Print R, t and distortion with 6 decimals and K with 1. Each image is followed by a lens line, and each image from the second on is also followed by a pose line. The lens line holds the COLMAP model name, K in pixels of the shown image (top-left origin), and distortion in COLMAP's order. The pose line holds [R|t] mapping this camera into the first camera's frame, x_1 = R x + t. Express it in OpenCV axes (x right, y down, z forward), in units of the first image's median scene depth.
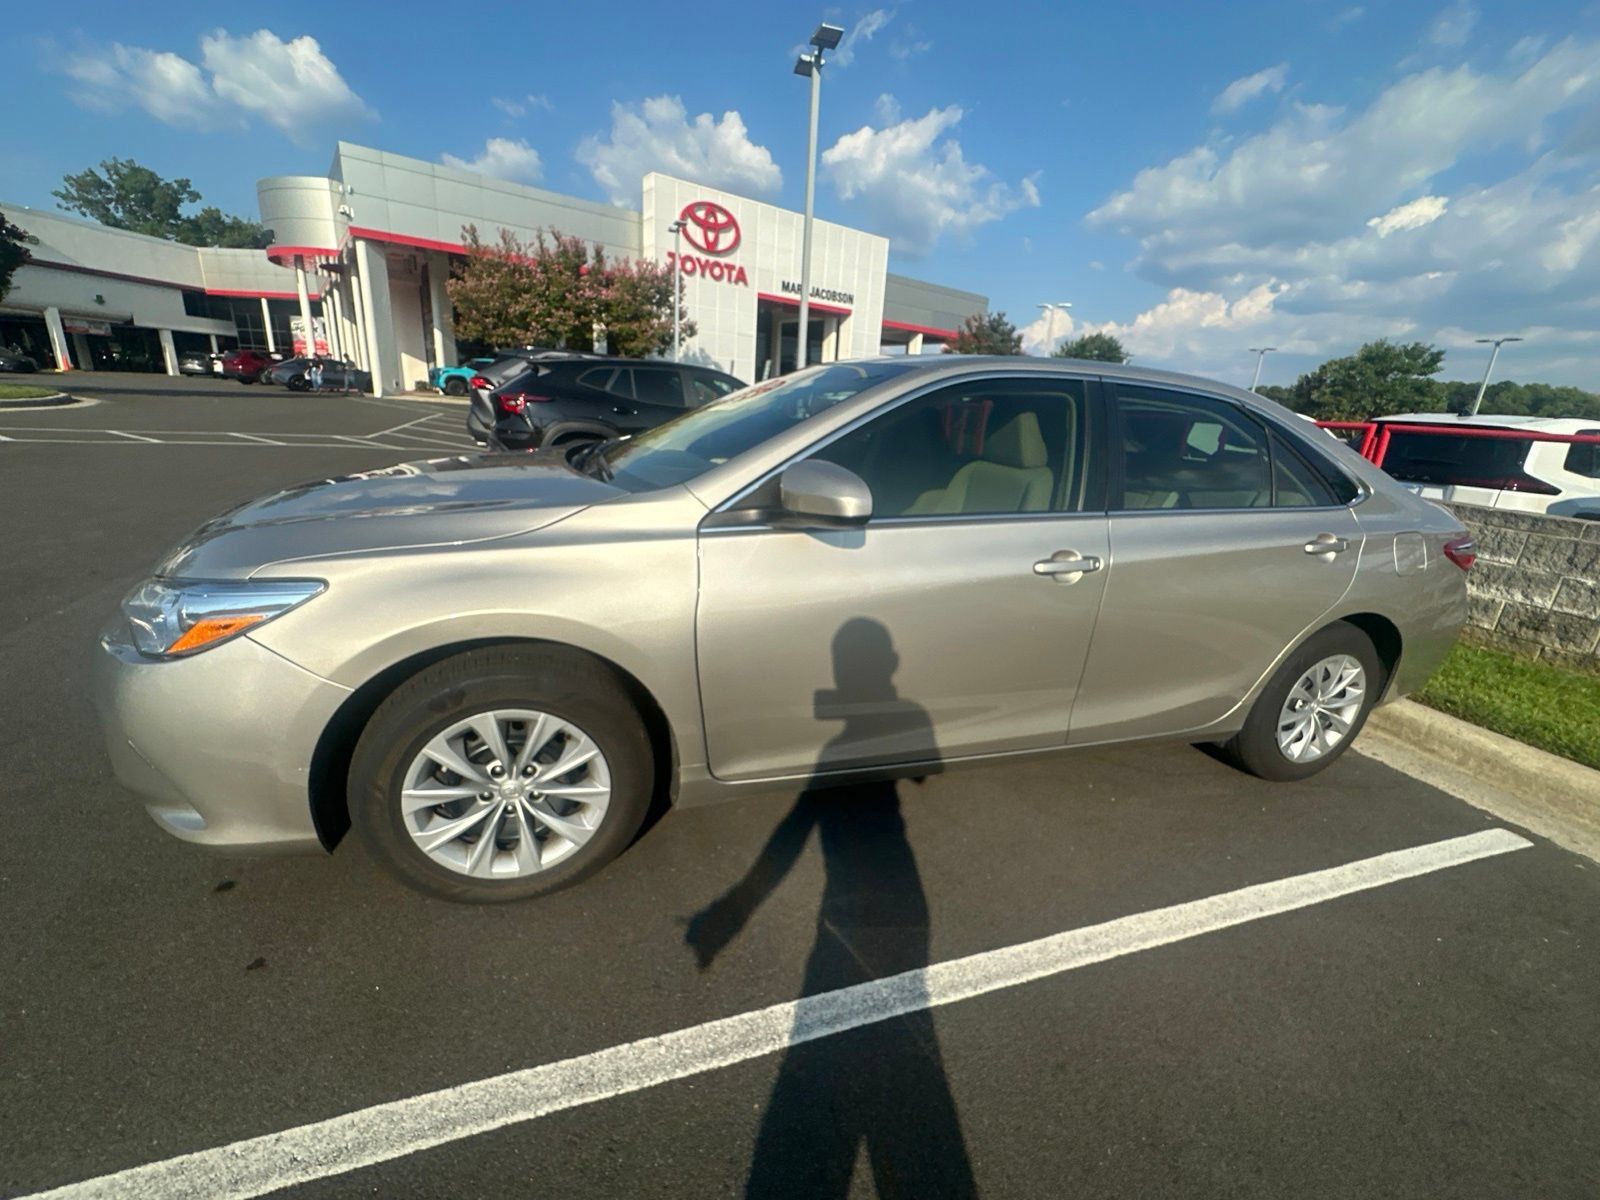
lens RADIAL K [[635.3, 0, 800.0], [0, 635.3, 600.0], [0, 0, 1]] dist [-0.004593, 0.000741]
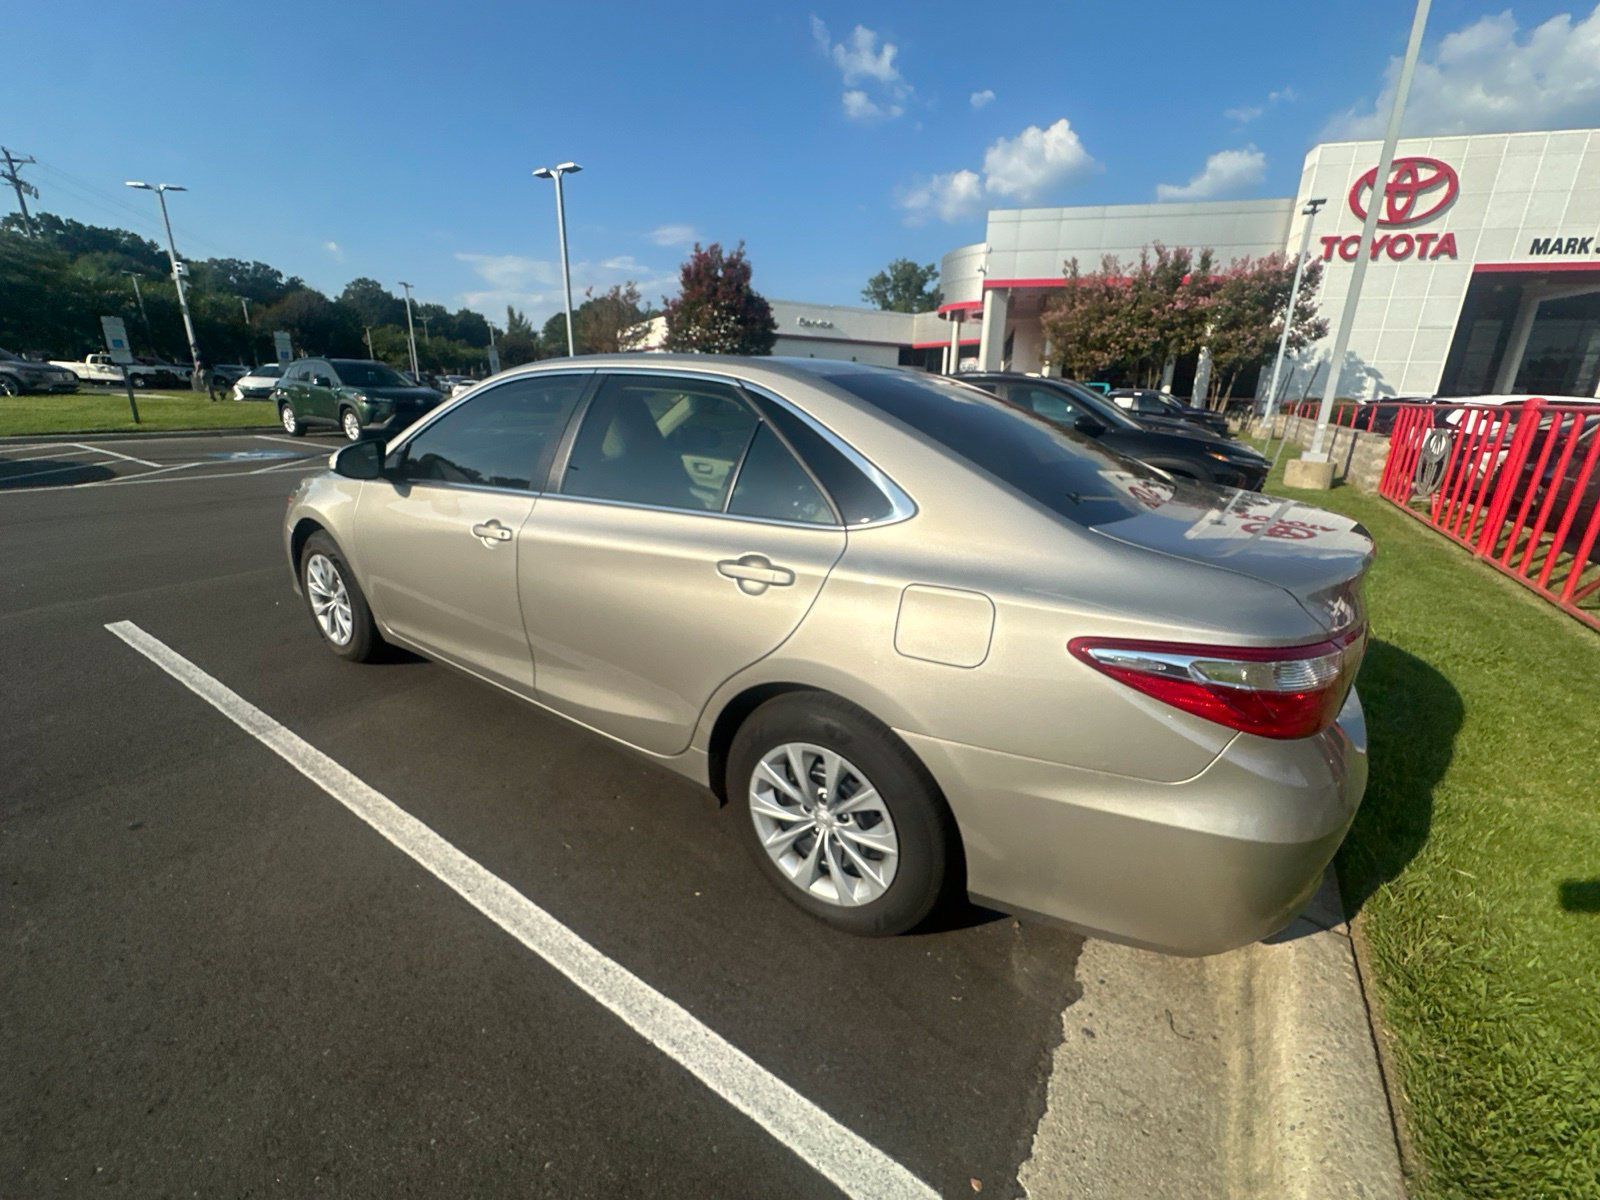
lens RADIAL K [[630.1, 0, 809.7], [0, 630.1, 605.1], [0, 0, 1]] dist [-0.003569, 0.000417]
pose [[0.623112, 0.200188, -0.756080, 0.113256], [-0.218653, 0.972732, 0.077351, -0.009473], [0.750948, 0.117121, 0.649892, 0.046397]]
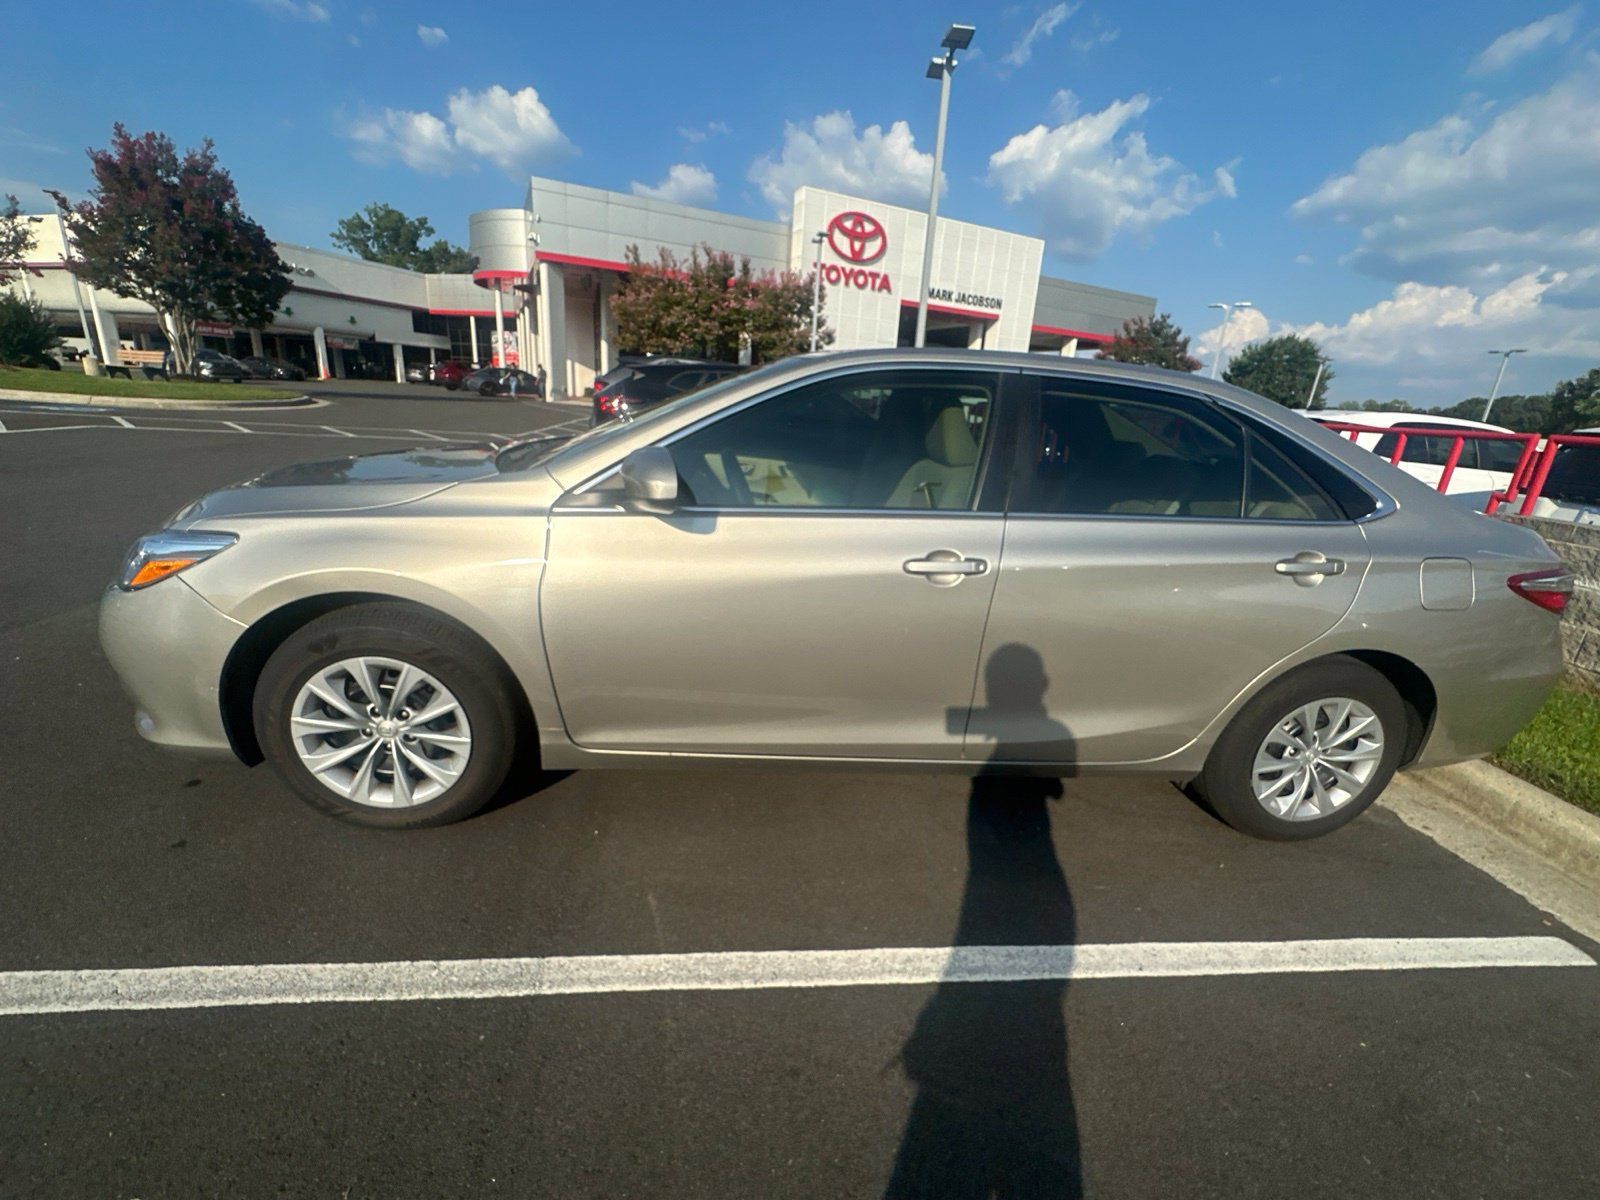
lens RADIAL K [[635.3, 0, 800.0], [0, 635.3, 600.0], [0, 0, 1]] dist [-0.004593, 0.000741]
pose [[0.975810, 0.070286, -0.207014, 0.026992], [-0.072571, 0.997357, -0.003451, 0.000985], [0.206224, 0.018391, 0.978332, 0.001936]]
